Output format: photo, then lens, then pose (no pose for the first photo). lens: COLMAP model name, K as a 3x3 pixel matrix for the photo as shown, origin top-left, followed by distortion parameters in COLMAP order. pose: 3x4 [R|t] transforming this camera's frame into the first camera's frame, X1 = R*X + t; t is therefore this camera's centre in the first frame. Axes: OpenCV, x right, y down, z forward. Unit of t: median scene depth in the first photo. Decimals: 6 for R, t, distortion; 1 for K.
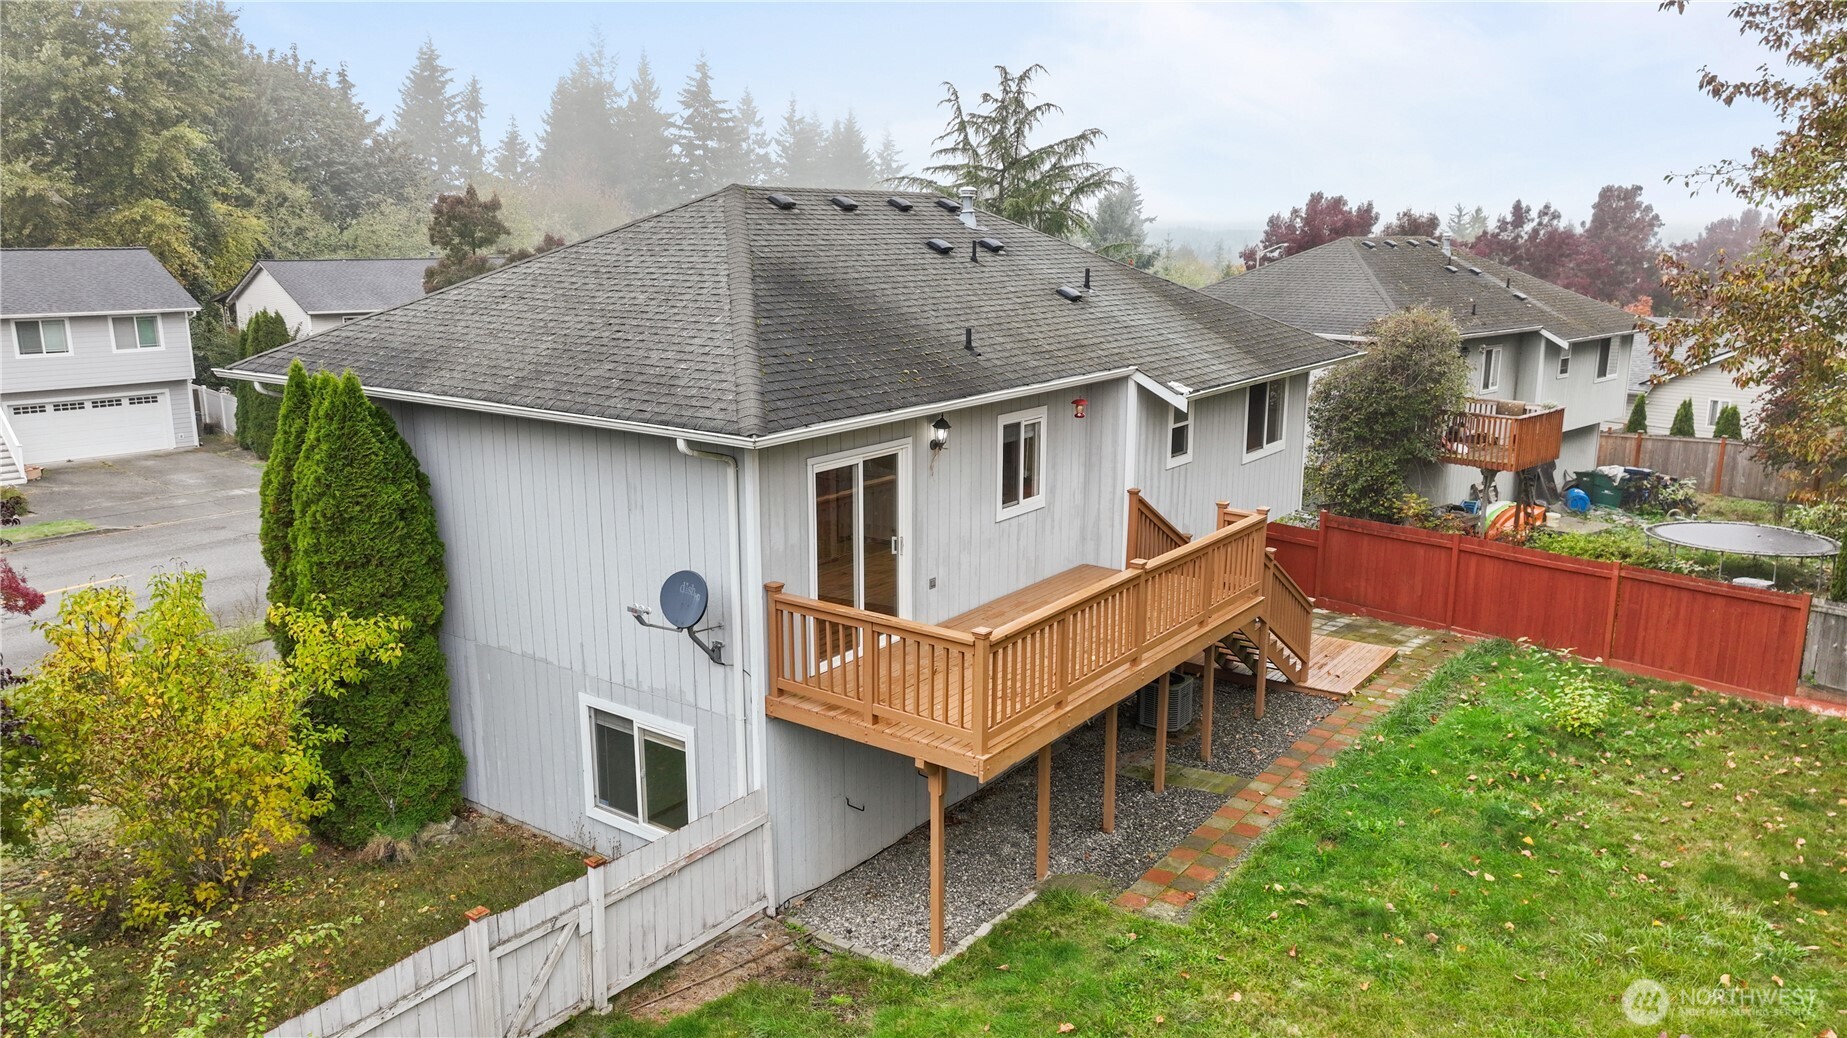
lens RADIAL K [[1310.7, 0, 929.0], [0, 1310.7, 521.9], [0, 0, 1]] dist [0.008901, 0.001981]
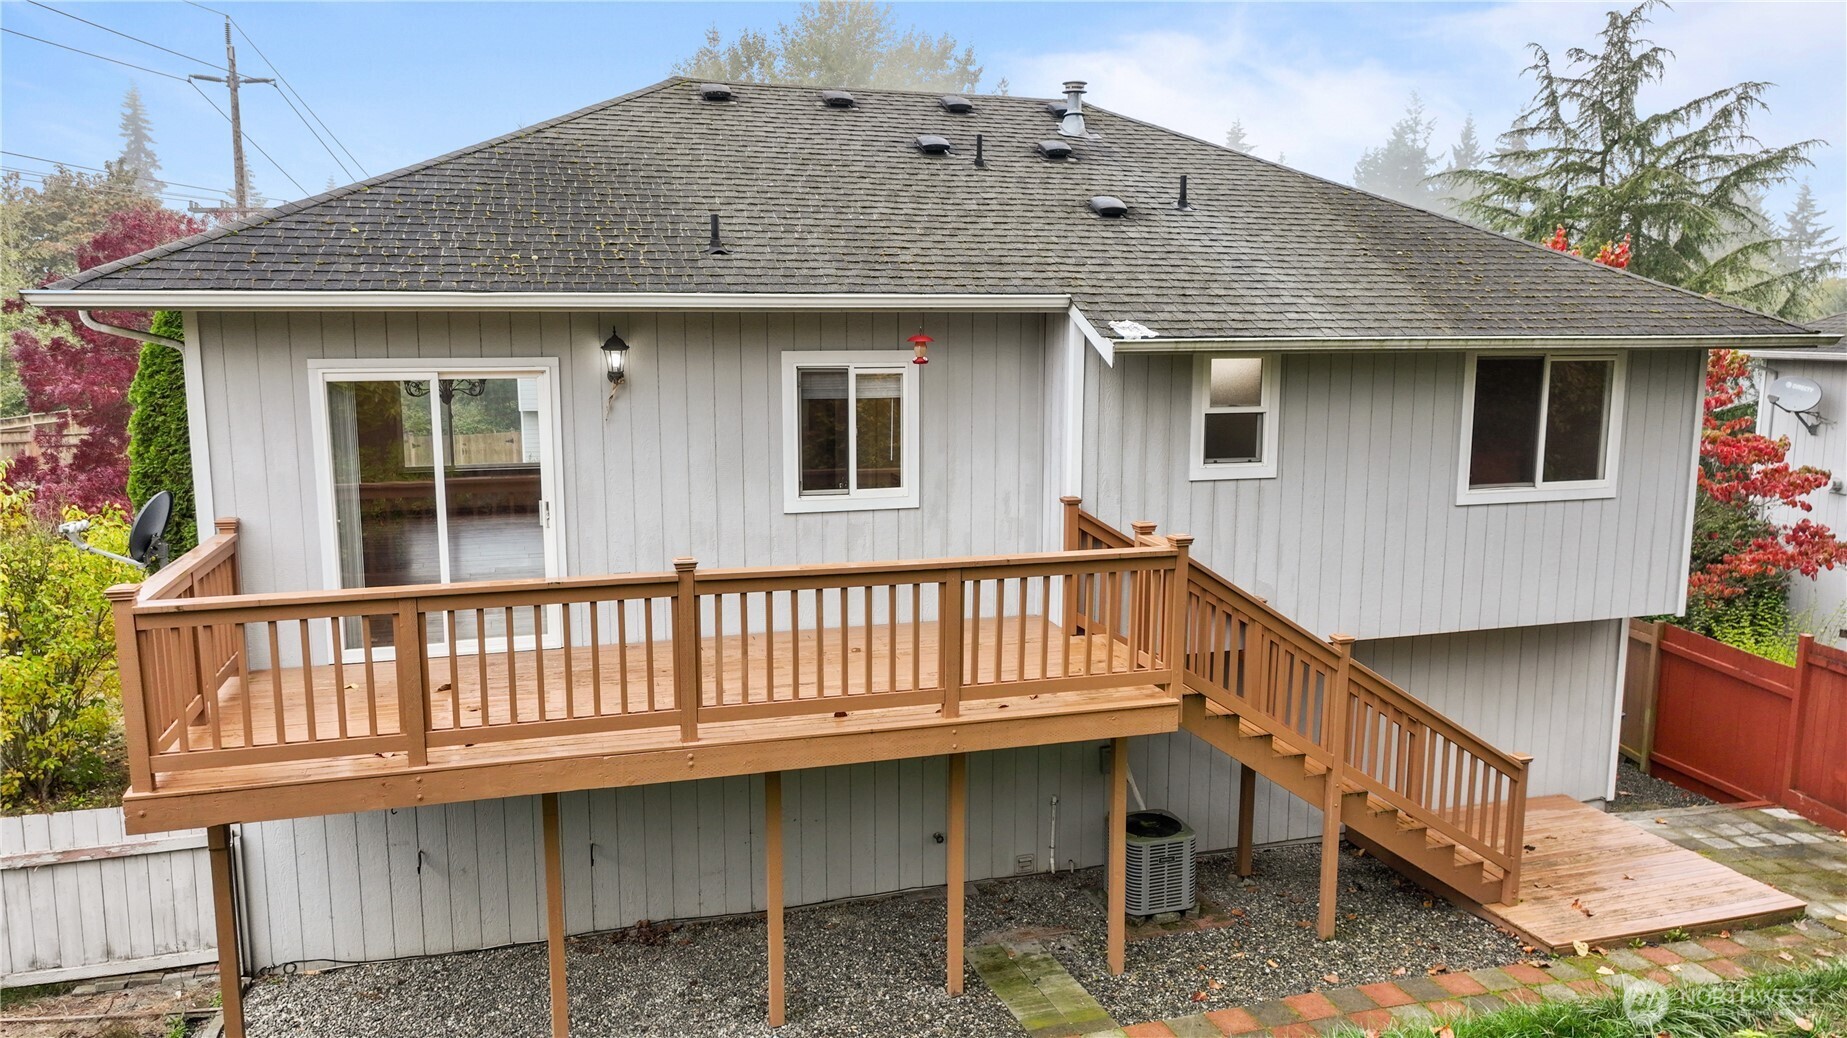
lens RADIAL K [[1310.7, 0, 929.0], [0, 1310.7, 521.9], [0, 0, 1]] dist [0.008901, 0.001981]
pose [[0.800058, 0.093030, -0.592665, 0.332319], [-0.133166, 0.990797, -0.024242, 0.007167], [0.584956, 0.098318, 0.805084, 0.331913]]
